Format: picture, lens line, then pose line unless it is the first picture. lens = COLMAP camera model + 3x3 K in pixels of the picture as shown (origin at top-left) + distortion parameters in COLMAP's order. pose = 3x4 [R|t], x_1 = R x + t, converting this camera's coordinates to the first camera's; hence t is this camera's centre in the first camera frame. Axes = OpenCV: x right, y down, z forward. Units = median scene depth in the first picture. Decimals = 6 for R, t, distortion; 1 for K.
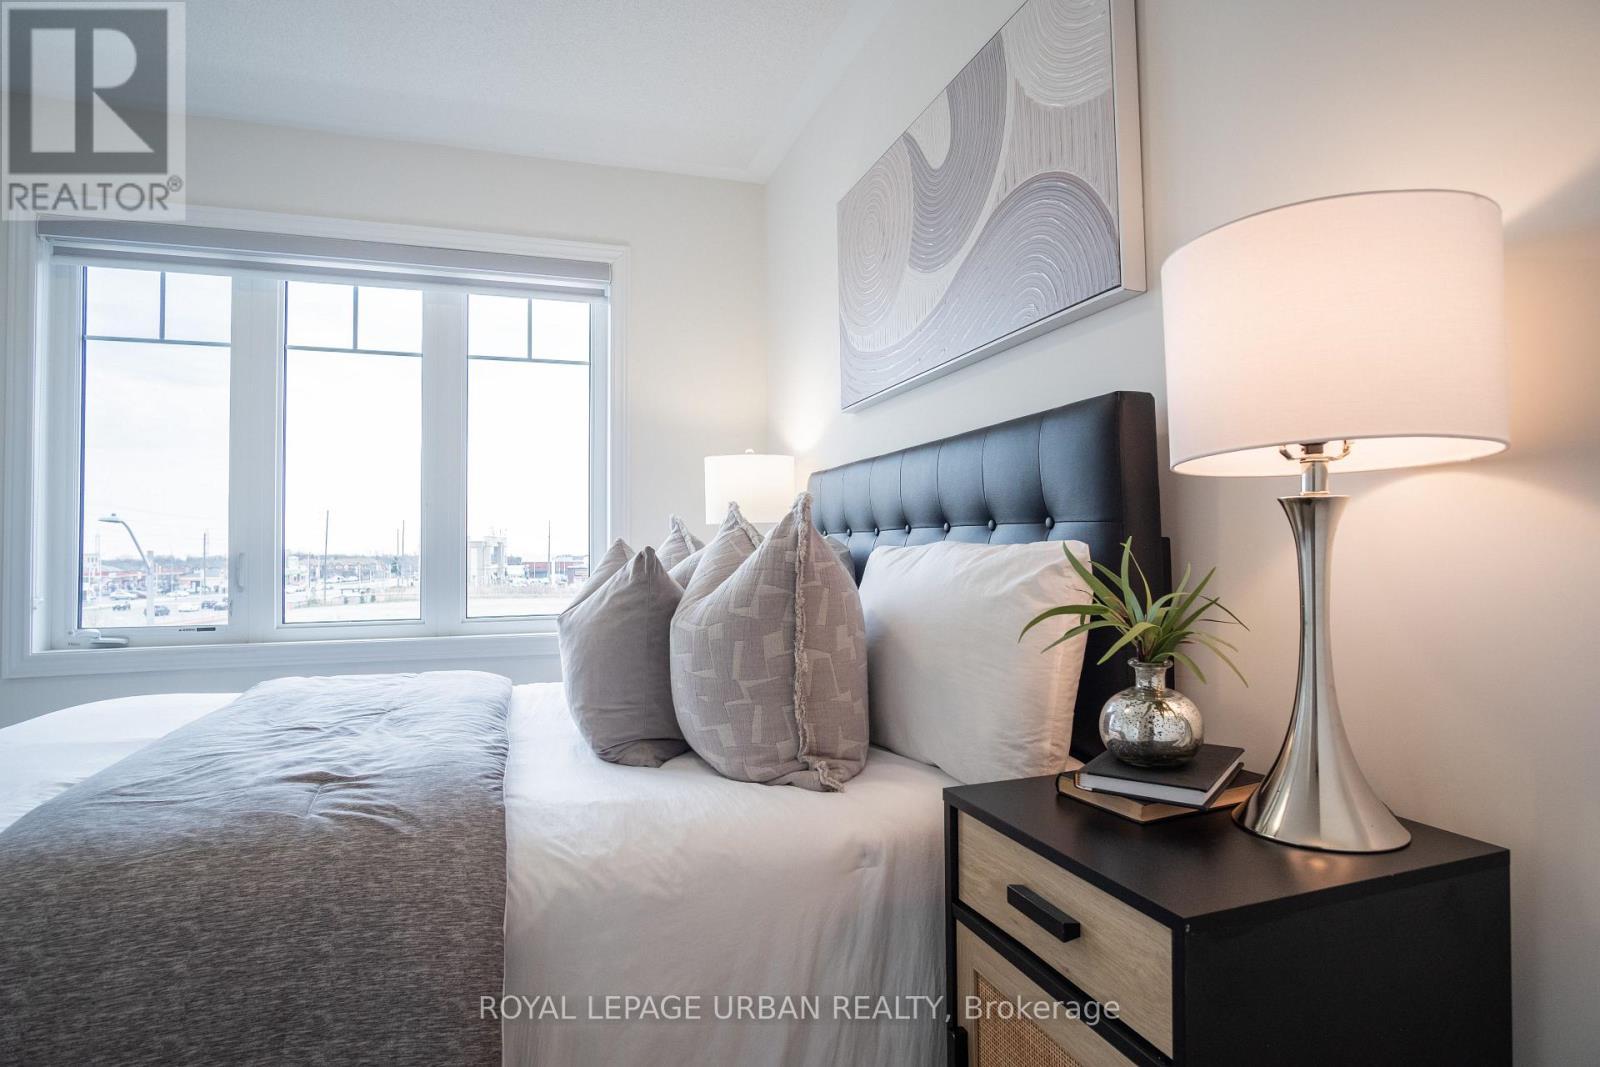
lens RADIAL K [[860.7, 0, 800.4], [0, 860.7, 531.4], [0, 0, 1]] dist [-0.026818, 0.006742]
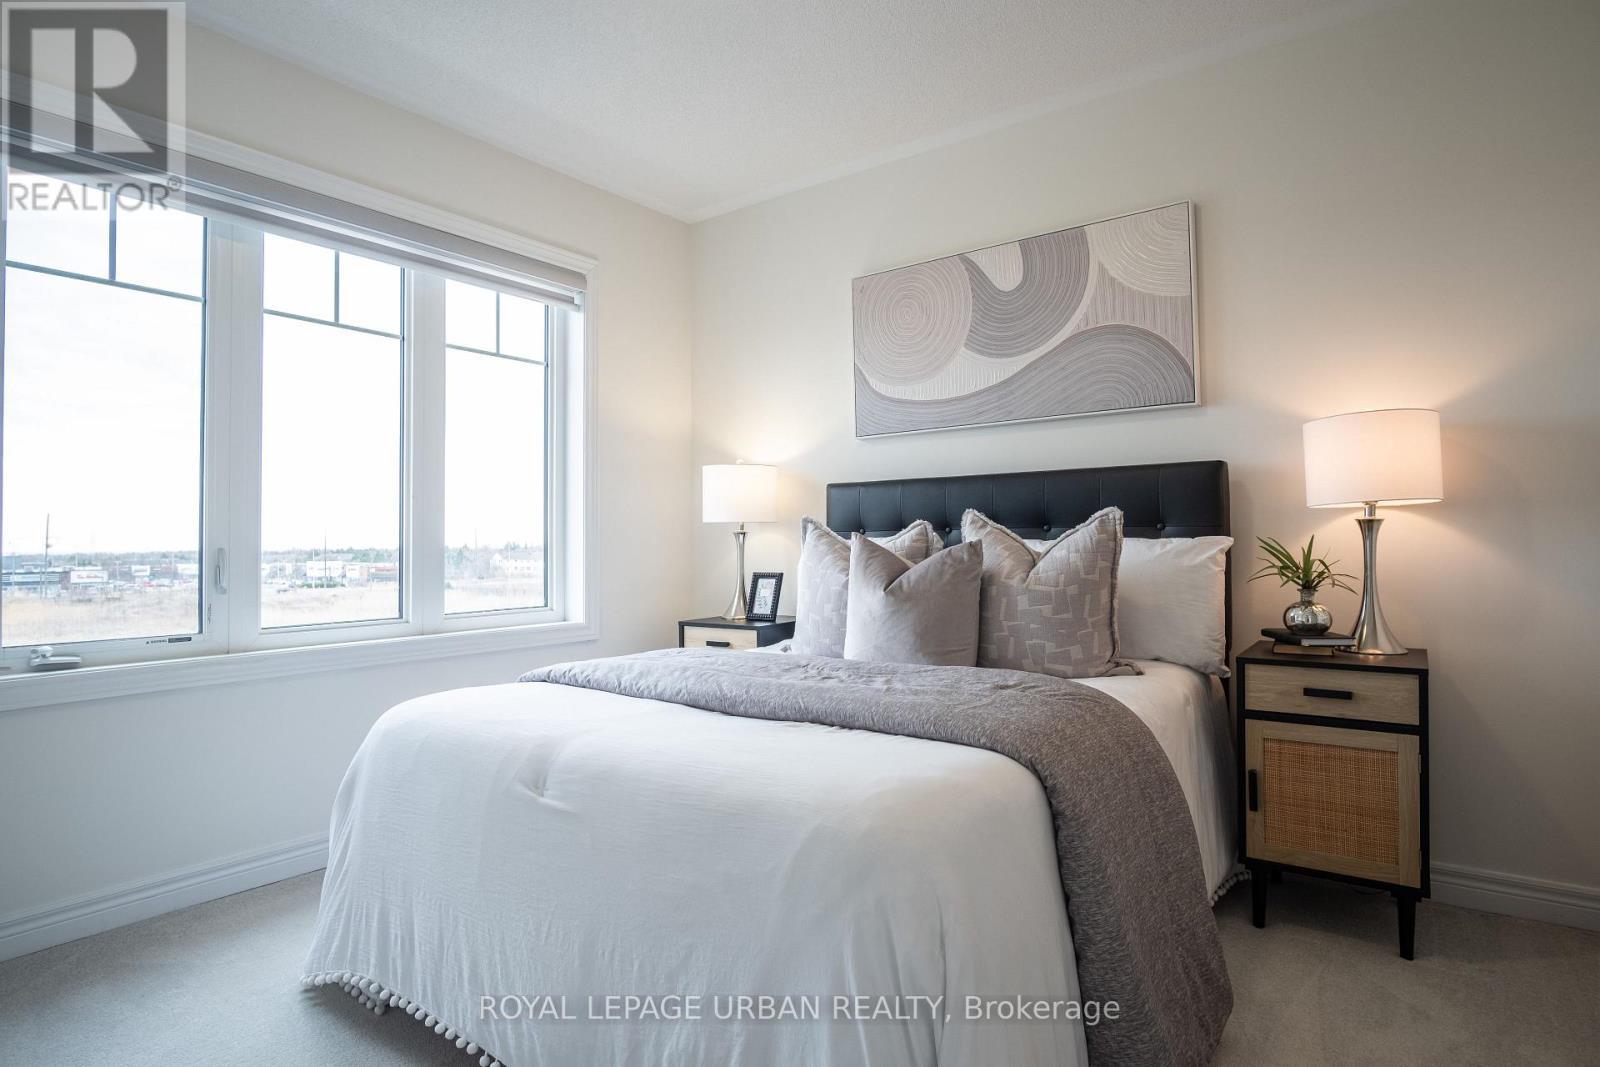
lens RADIAL K [[860.7, 0, 807.1], [0, 860.7, 537.7], [0, 0, 1]] dist [-0.026818, 0.006742]
pose [[0.814074, 0.006115, 0.580728, -0.660382], [-0.009945, 0.999945, 0.003410, 0.006759], [-0.580675, -0.008551, 0.814090, -0.022361]]
